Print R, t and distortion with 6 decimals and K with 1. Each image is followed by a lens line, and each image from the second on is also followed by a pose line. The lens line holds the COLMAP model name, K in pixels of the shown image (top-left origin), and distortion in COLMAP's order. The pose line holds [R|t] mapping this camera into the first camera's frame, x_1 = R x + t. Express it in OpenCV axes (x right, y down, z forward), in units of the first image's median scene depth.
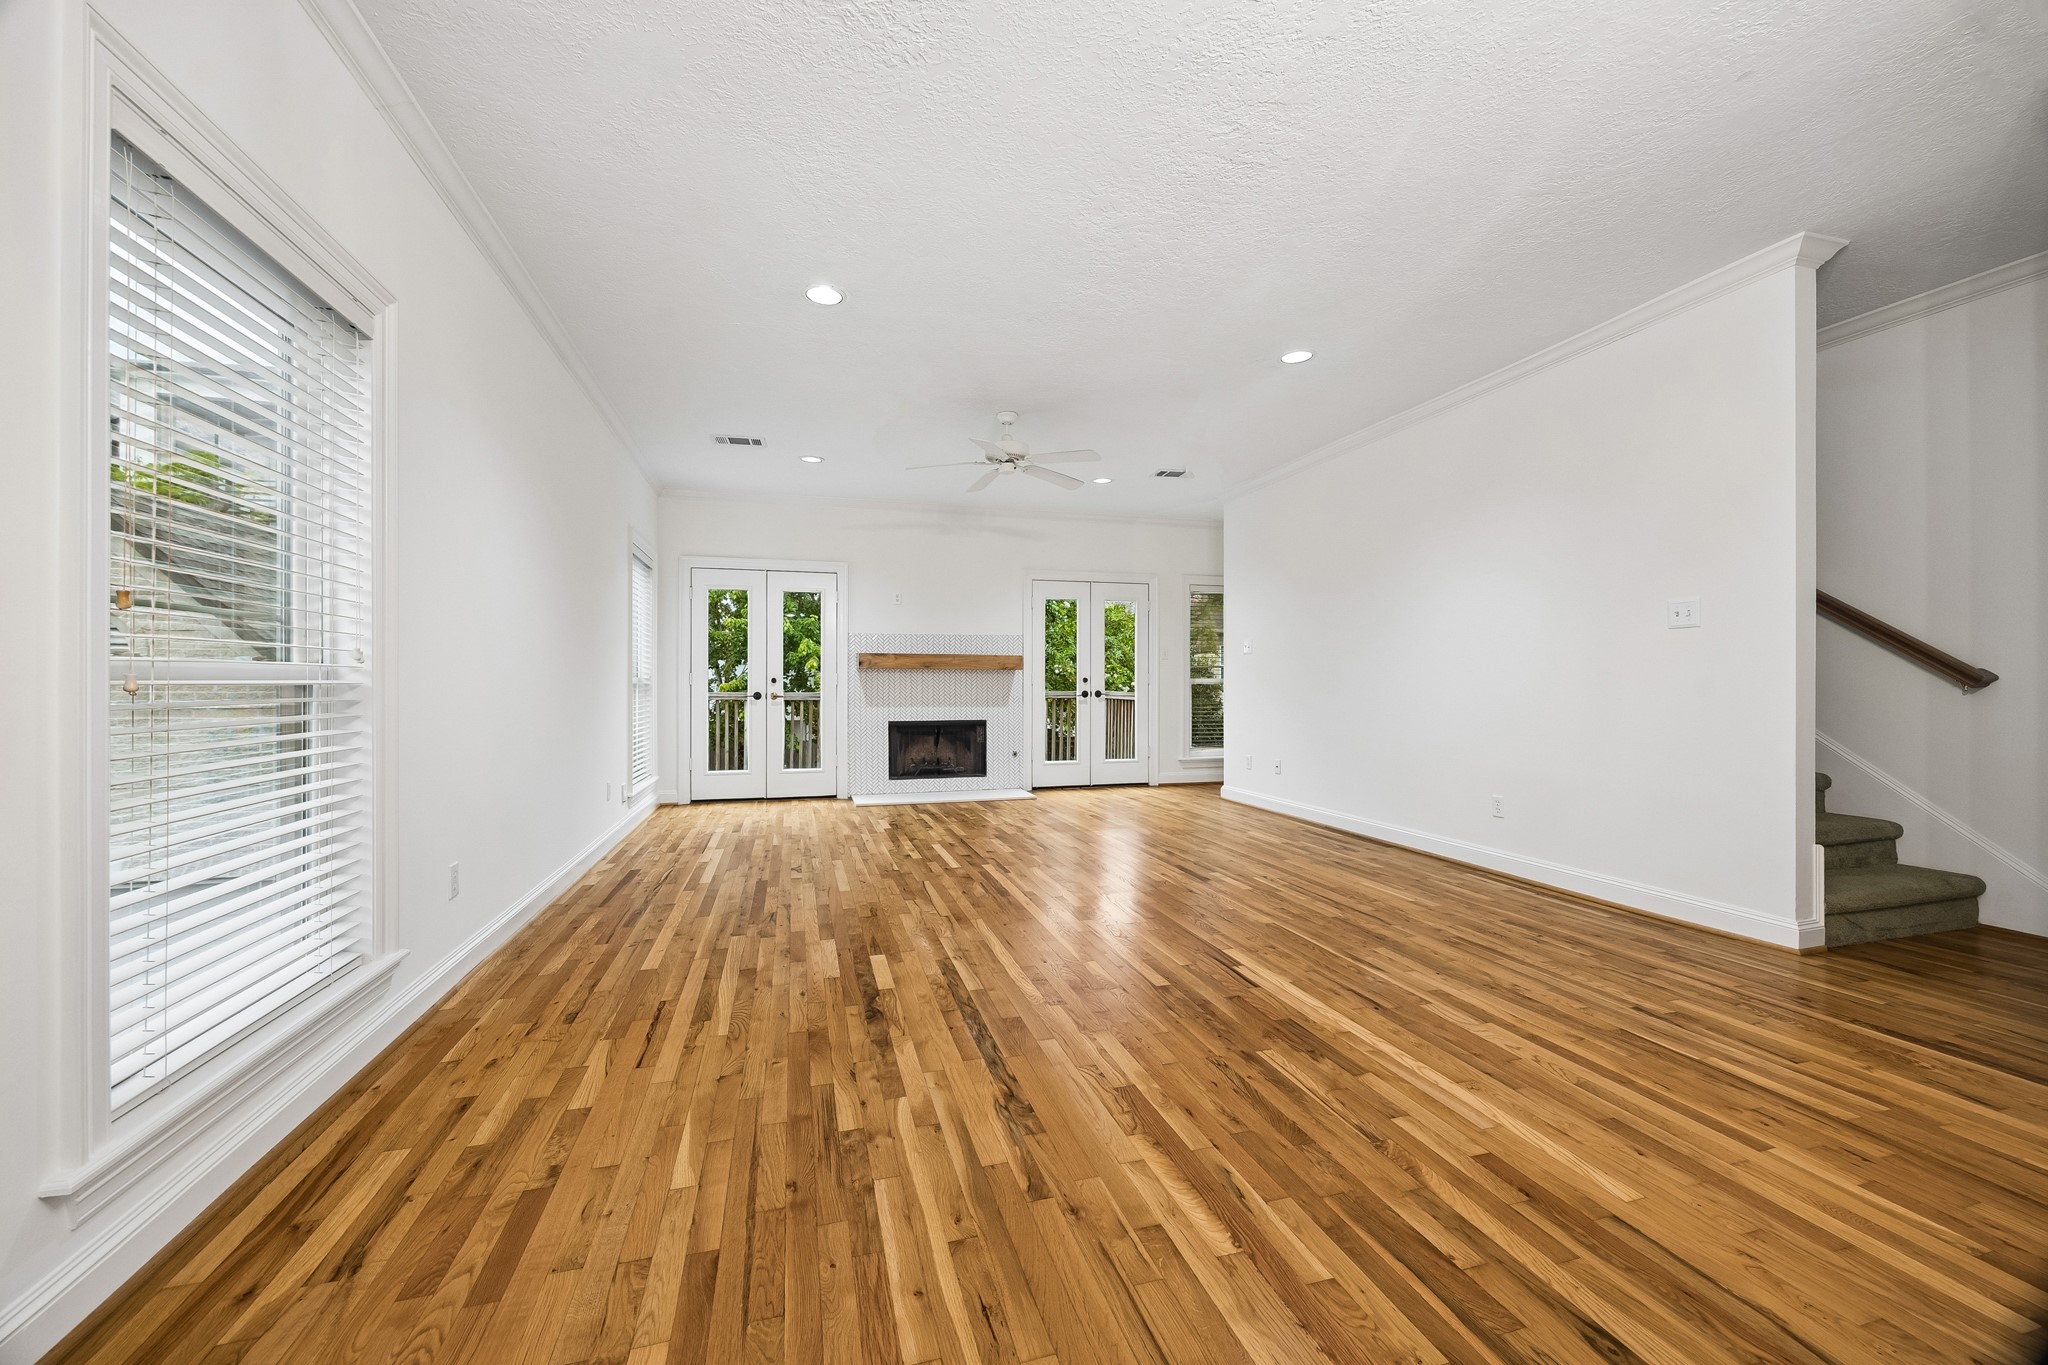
lens RADIAL K [[775.7, 0, 1024.0], [0, 775.7, 682.5], [0, 0, 1]] dist [0.000412, 0.000071]
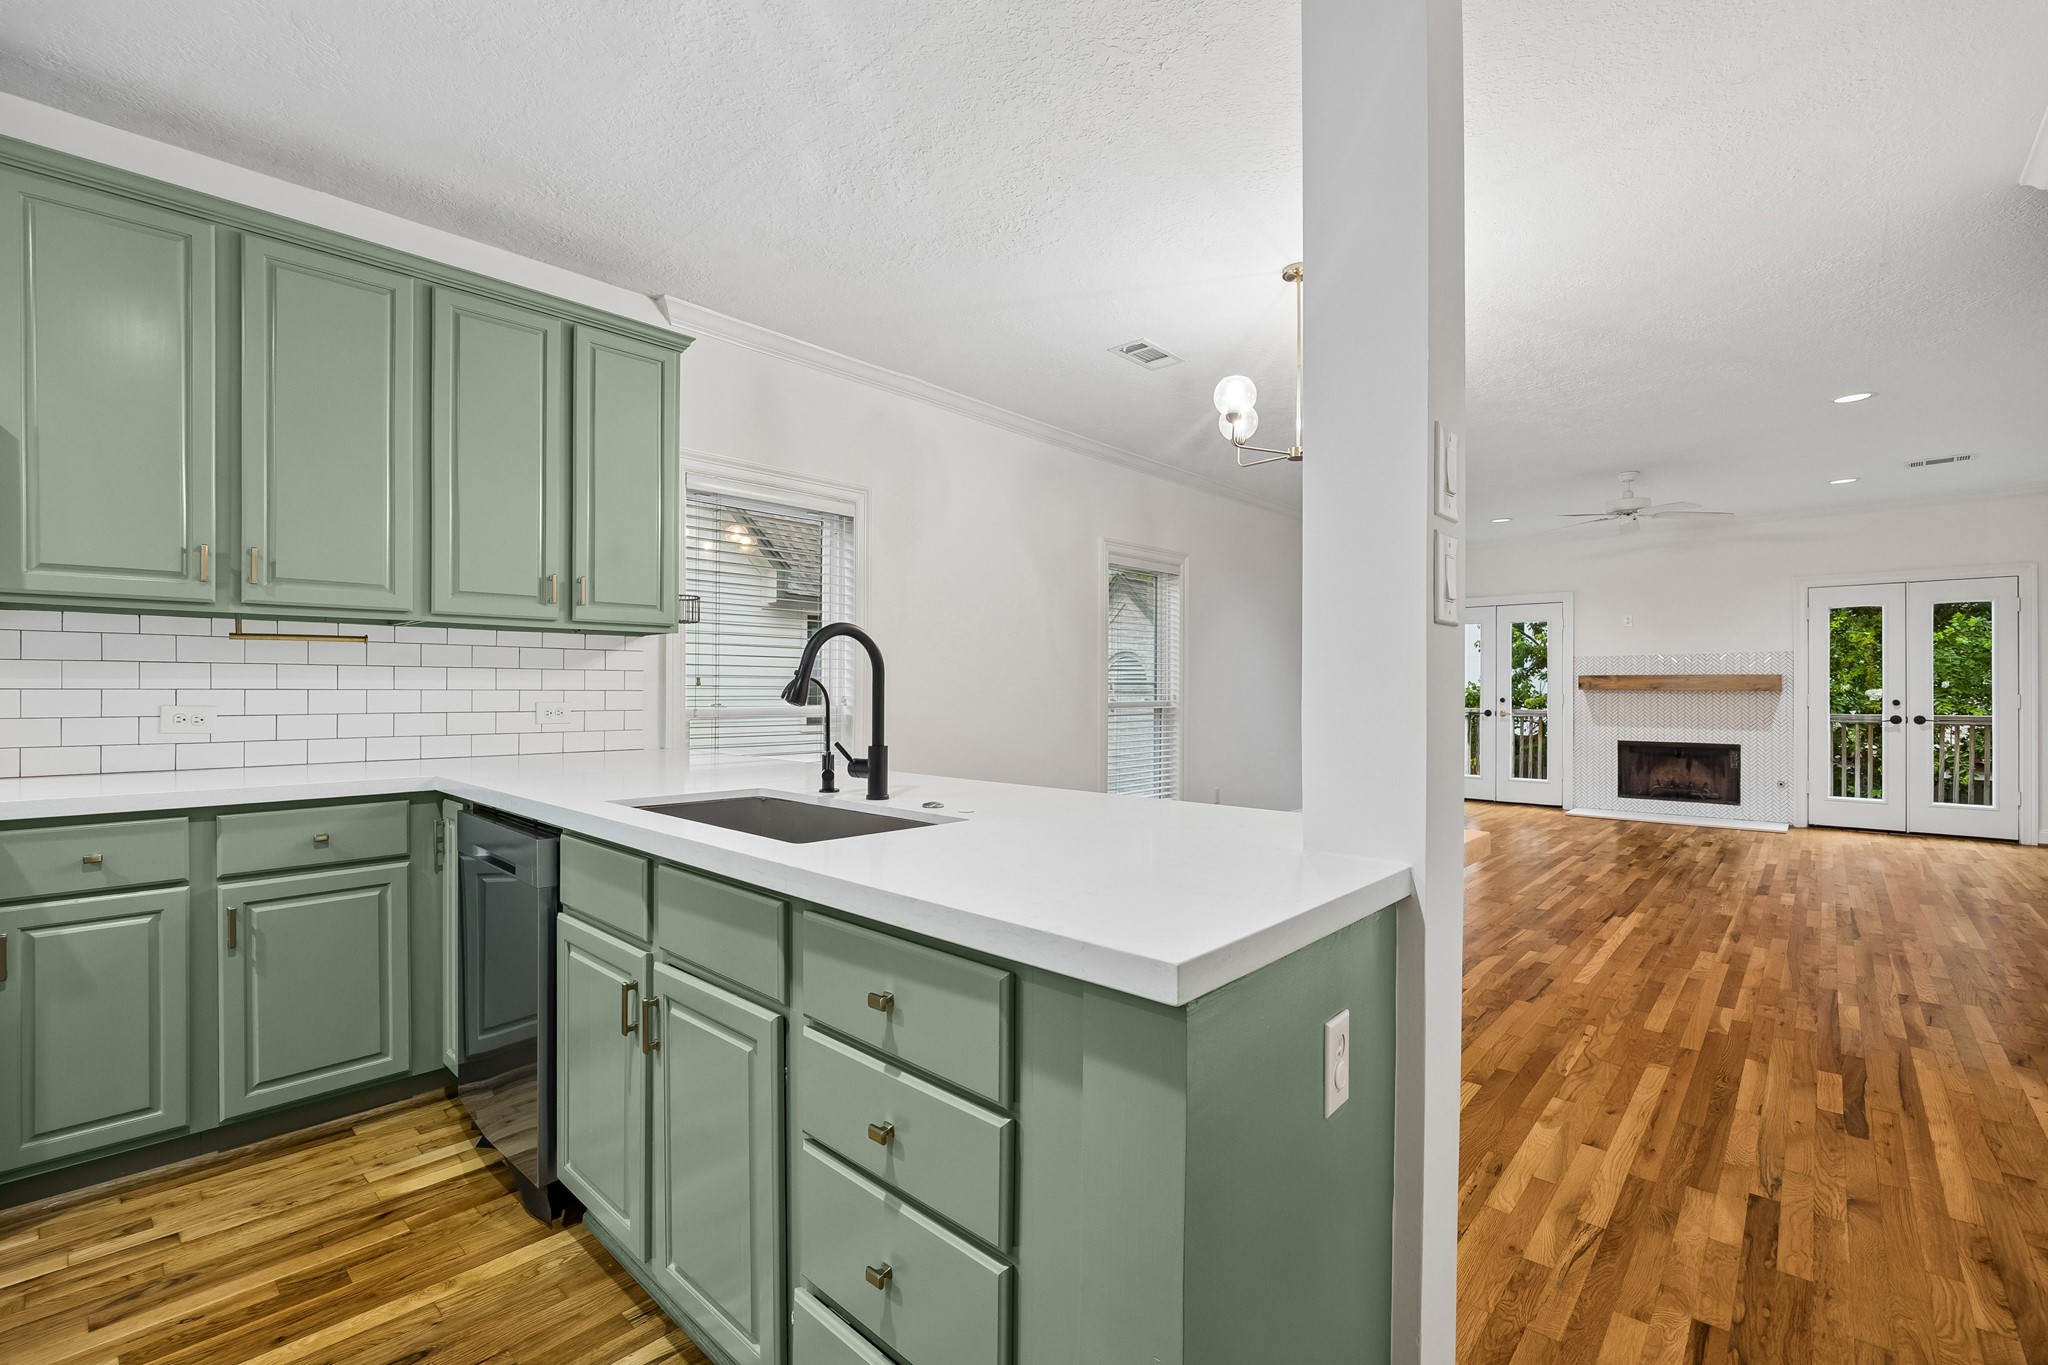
lens RADIAL K [[887.6, 0, 995.1], [0, 887.6, 685.2], [0, 0, 1]] dist [-0.016131, 0.000095]
pose [[0.501209, -0.003656, -0.865319, 0.436768], [0.000192, 0.999992, -0.004114, -0.019385], [0.865326, 0.001896, 0.501205, -0.312565]]
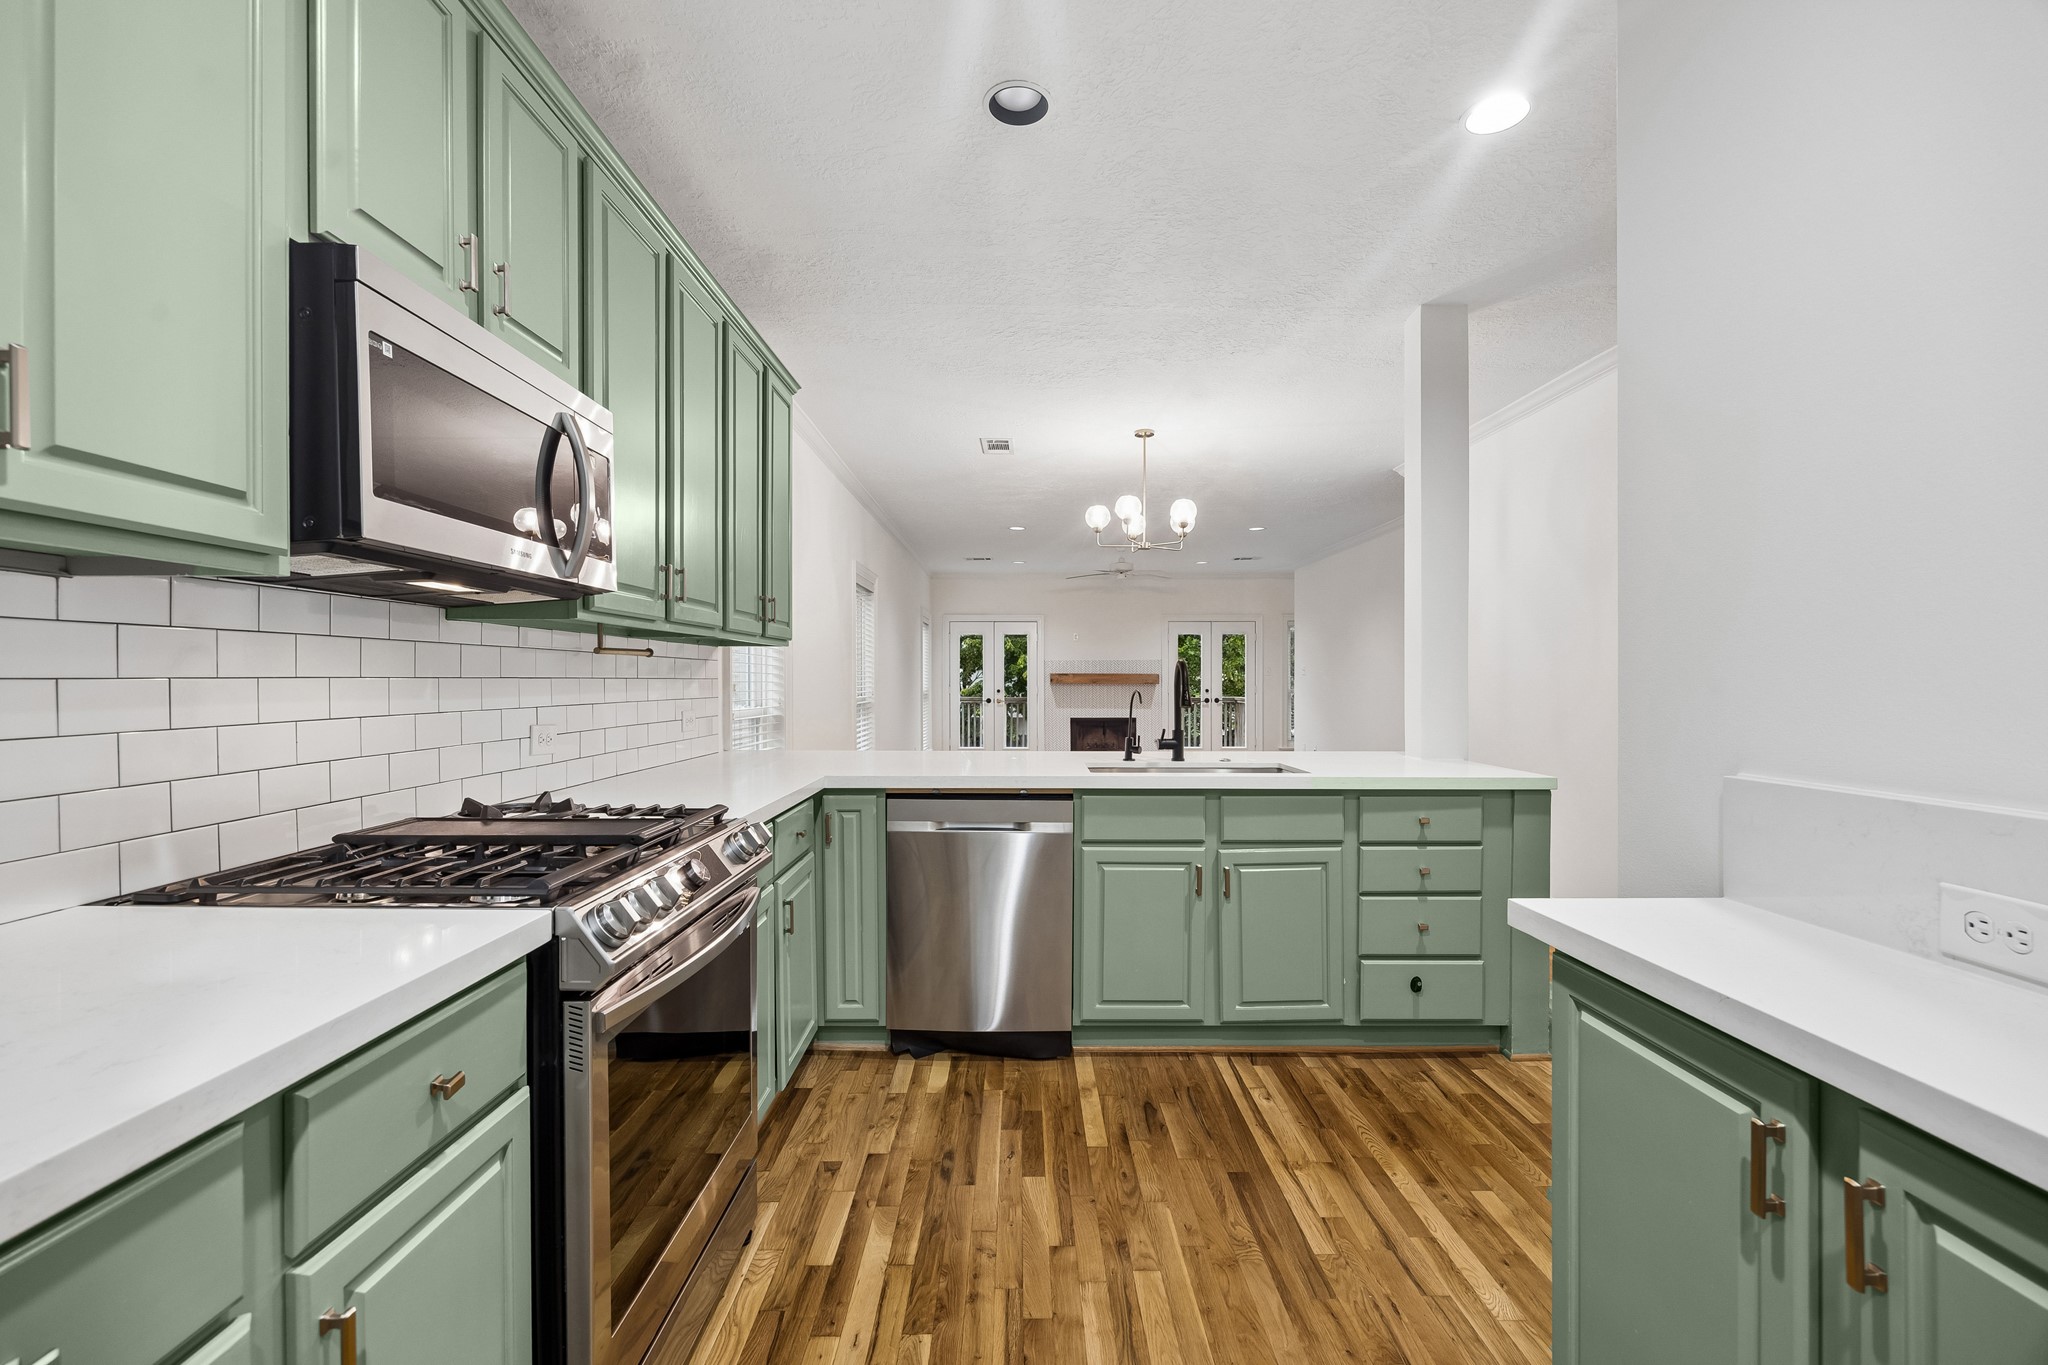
lens RADIAL K [[870.8, 0, 1024.0], [0, 870.8, 682.5], [0, 0, 1]] dist [-0.001327, -0.000046]
pose [[0.958680, 0.001030, -0.284486, 0.231088], [0.000745, 0.999981, 0.006131, -0.030593], [0.284487, -0.006089, 0.958661, -0.684078]]
